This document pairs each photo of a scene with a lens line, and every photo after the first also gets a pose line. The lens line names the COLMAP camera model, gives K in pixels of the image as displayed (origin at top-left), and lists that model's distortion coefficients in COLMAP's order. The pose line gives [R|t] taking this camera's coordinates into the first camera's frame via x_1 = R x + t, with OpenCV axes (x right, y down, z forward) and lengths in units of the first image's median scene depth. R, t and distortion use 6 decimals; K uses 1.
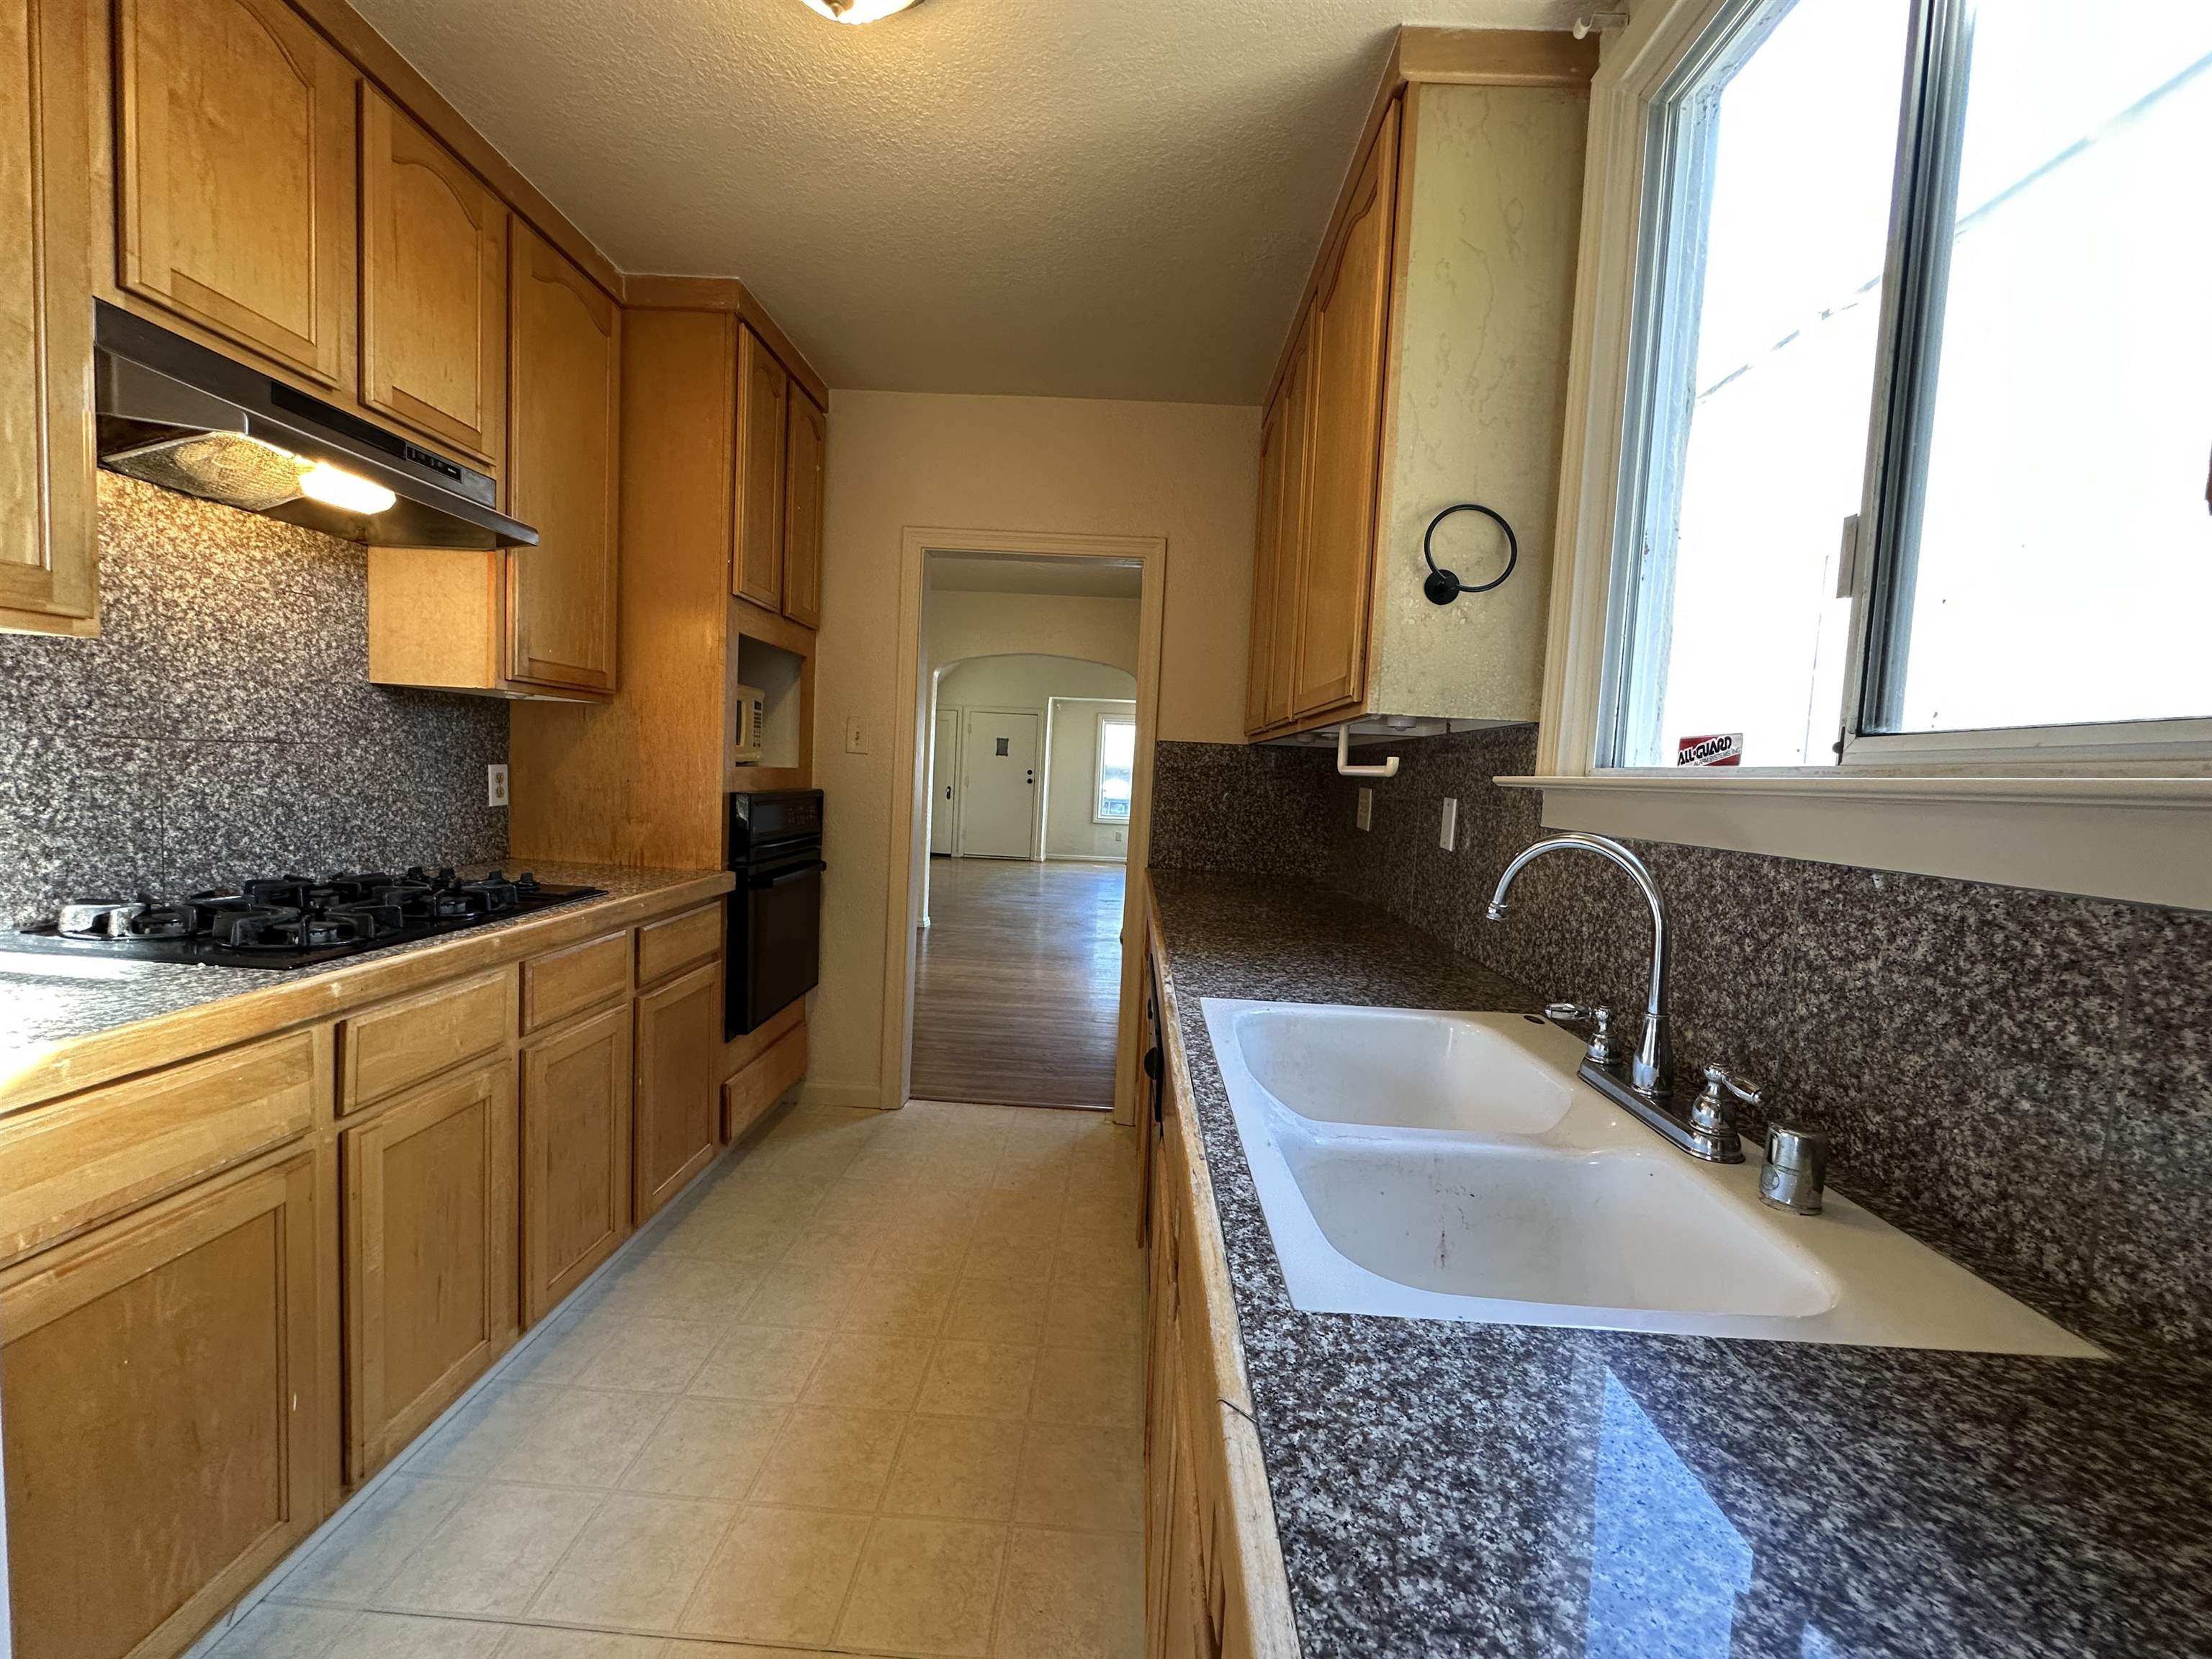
lens RADIAL K [[879.5, 0, 1102.8], [0, 879.5, 829.8], [0, 0, 1]] dist [-0.003547, 0.000965]
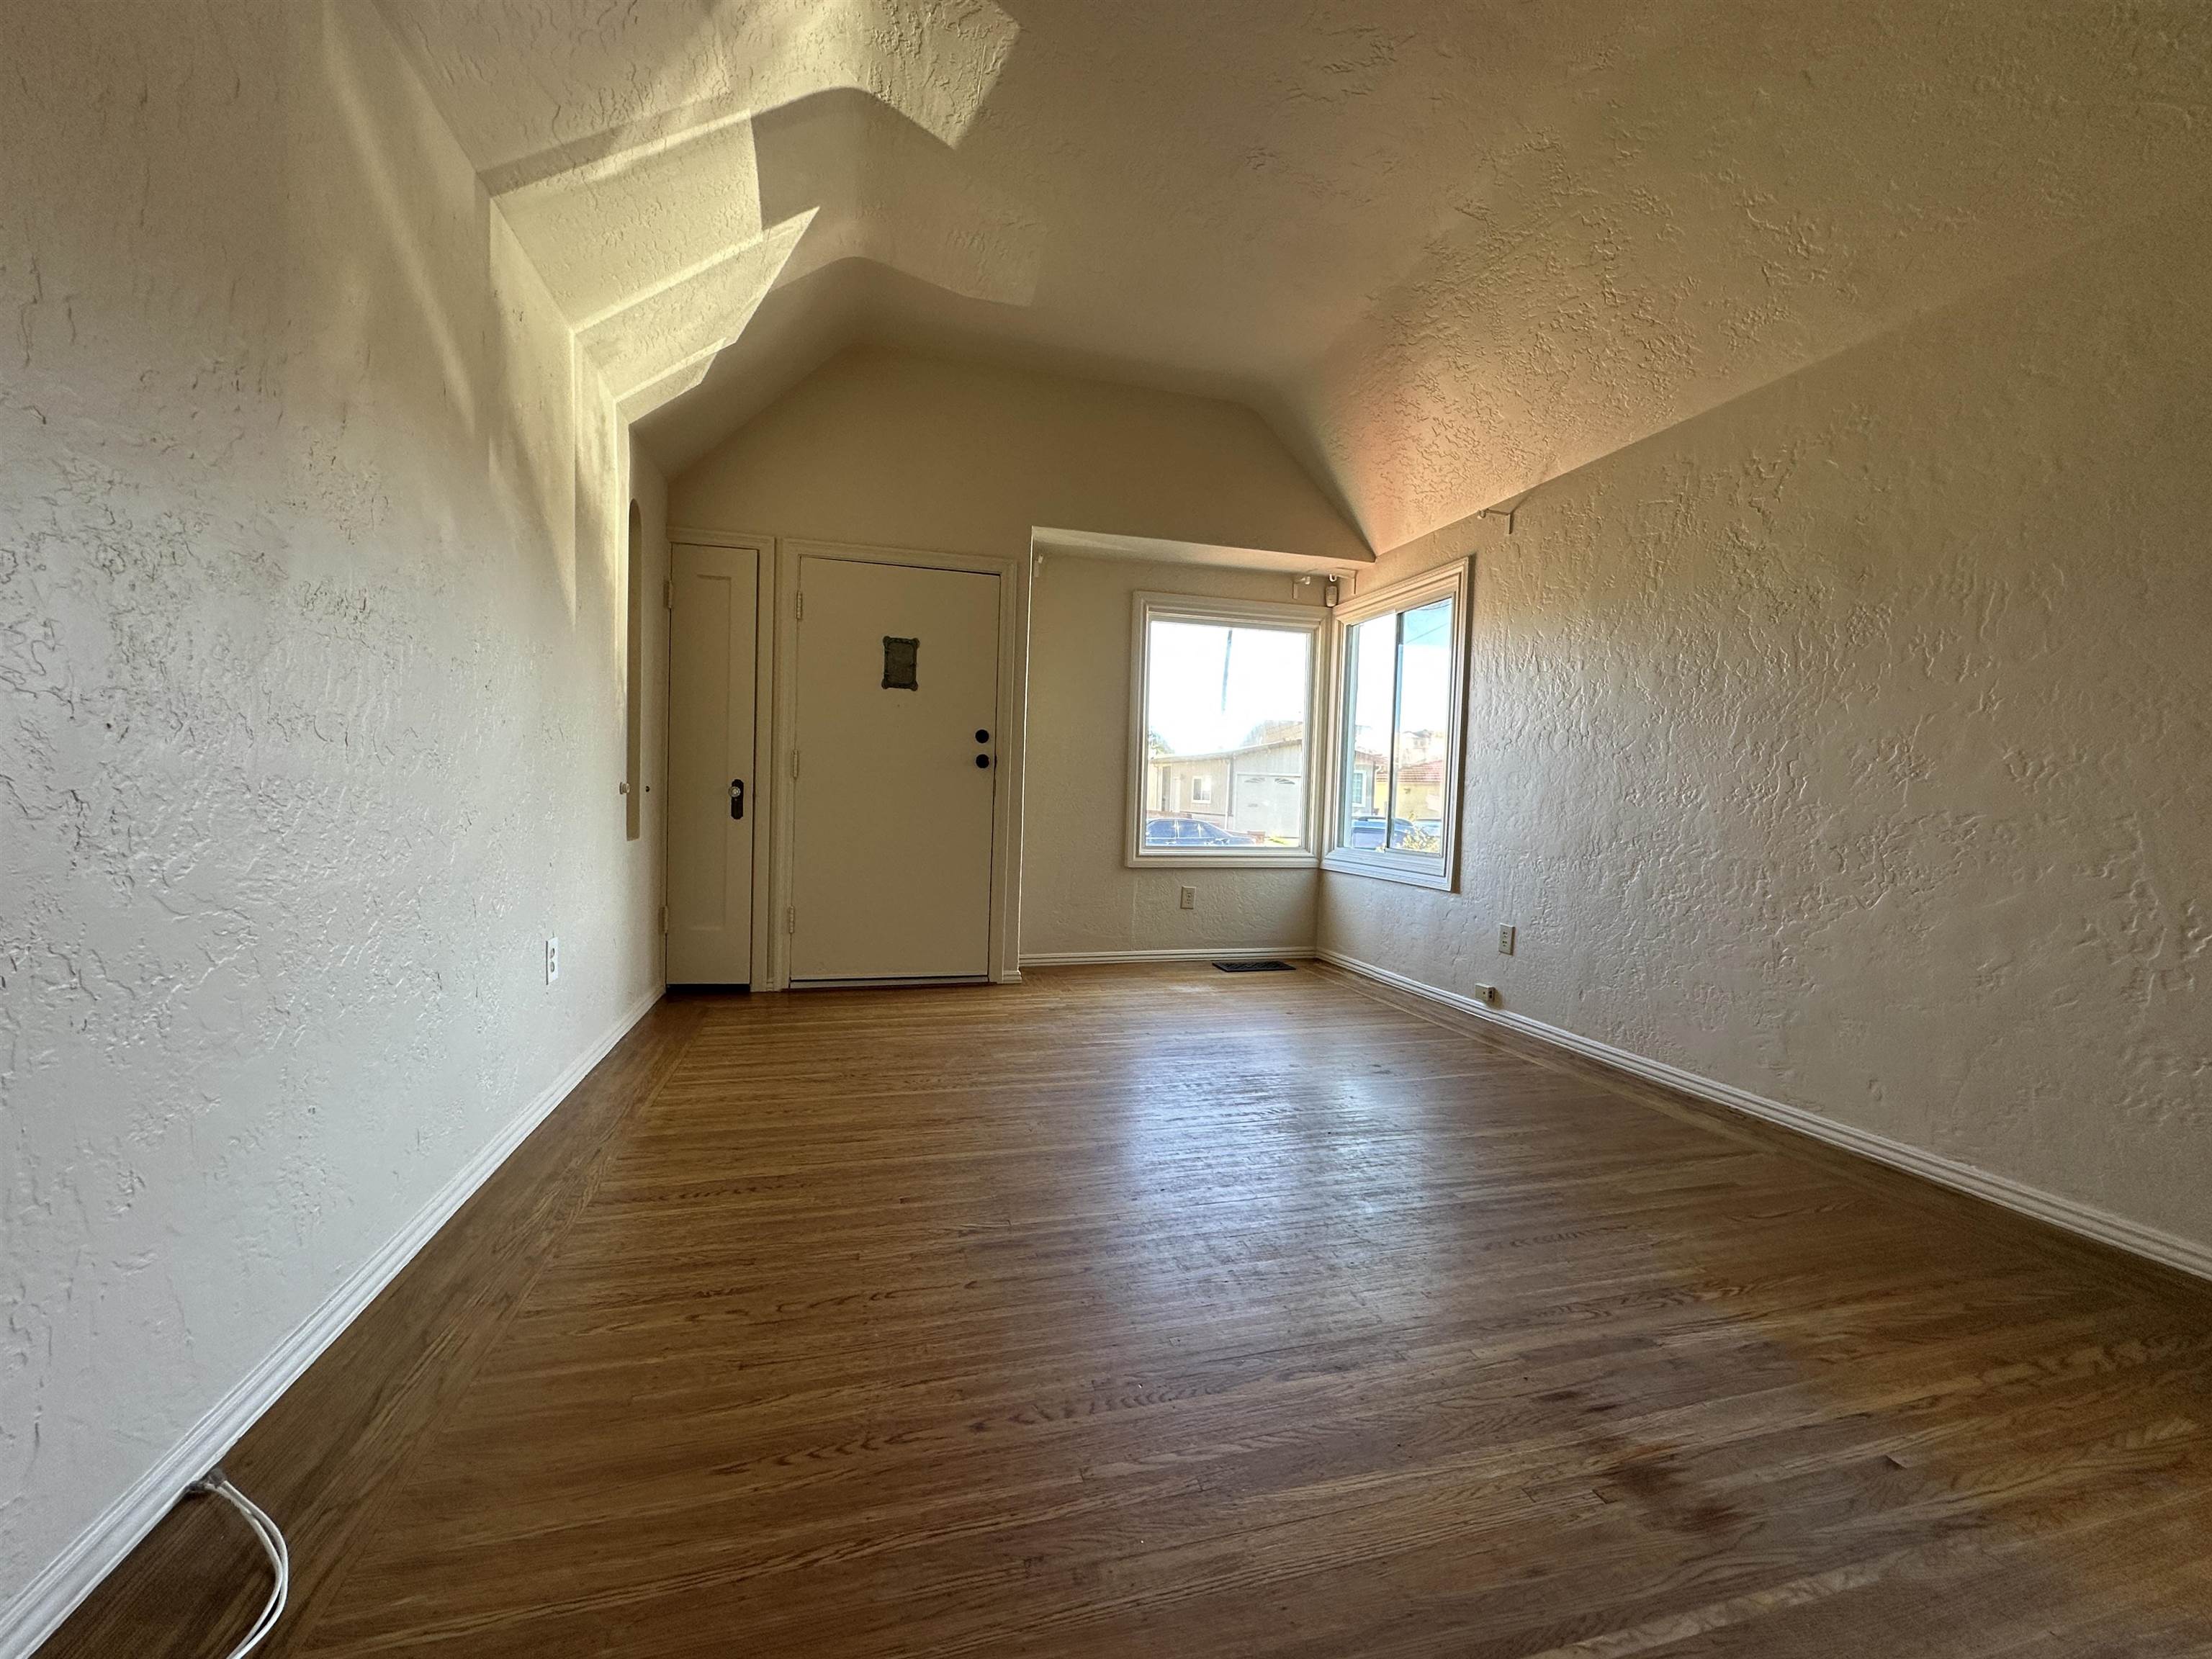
lens RADIAL K [[879.5, 0, 1102.4], [0, 879.5, 831.2], [0, 0, 1]] dist [-0.003547, 0.000965]
pose [[0.952347, -0.034202, 0.303094, -1.155950], [0.038026, 0.999254, -0.006723, -0.182237], [-0.302638, 0.017928, 0.952937, 5.147421]]
